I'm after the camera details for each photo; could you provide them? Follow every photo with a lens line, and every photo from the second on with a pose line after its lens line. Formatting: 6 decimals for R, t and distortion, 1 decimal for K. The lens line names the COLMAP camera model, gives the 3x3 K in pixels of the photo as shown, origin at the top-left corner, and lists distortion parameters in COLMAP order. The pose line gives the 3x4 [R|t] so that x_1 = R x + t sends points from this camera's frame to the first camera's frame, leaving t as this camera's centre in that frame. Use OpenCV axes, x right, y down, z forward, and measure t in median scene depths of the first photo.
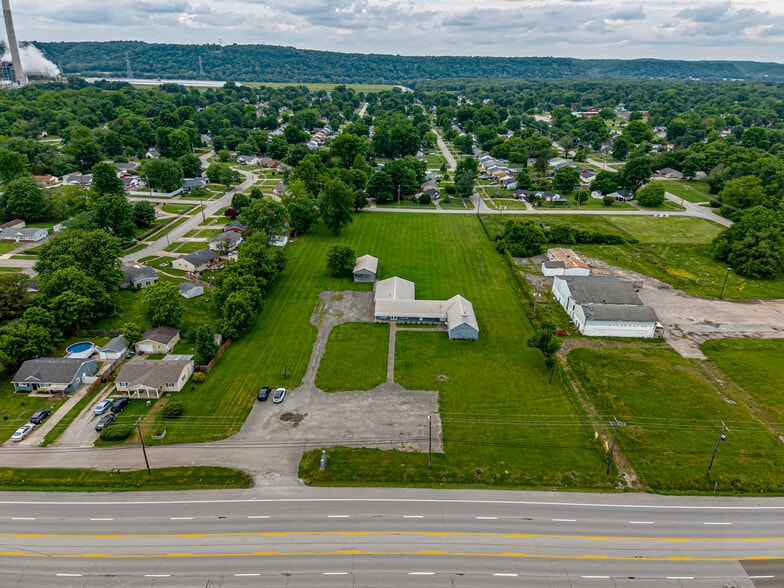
lens RADIAL K [[500.7, 0, 394.0], [0, 500.7, 296.1], [0, 0, 1]] dist [0.243820, -0.234725]
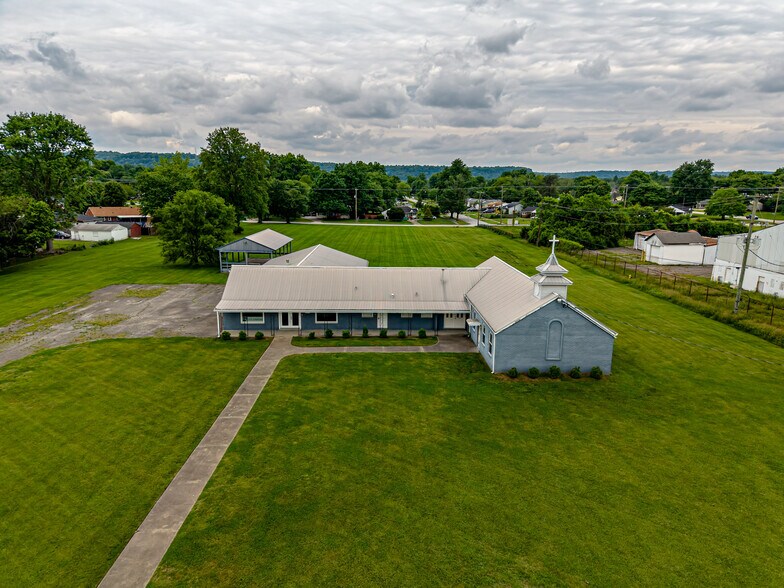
lens RADIAL K [[499.8, 0, 391.0], [0, 499.8, 299.3], [0, 0, 1]] dist [0.241168, -0.239508]
pose [[0.998804, -0.020689, 0.044305, 0.046098], [0.028630, 0.981964, -0.186887, 0.086984], [-0.039640, 0.187932, 0.981382, 0.695525]]
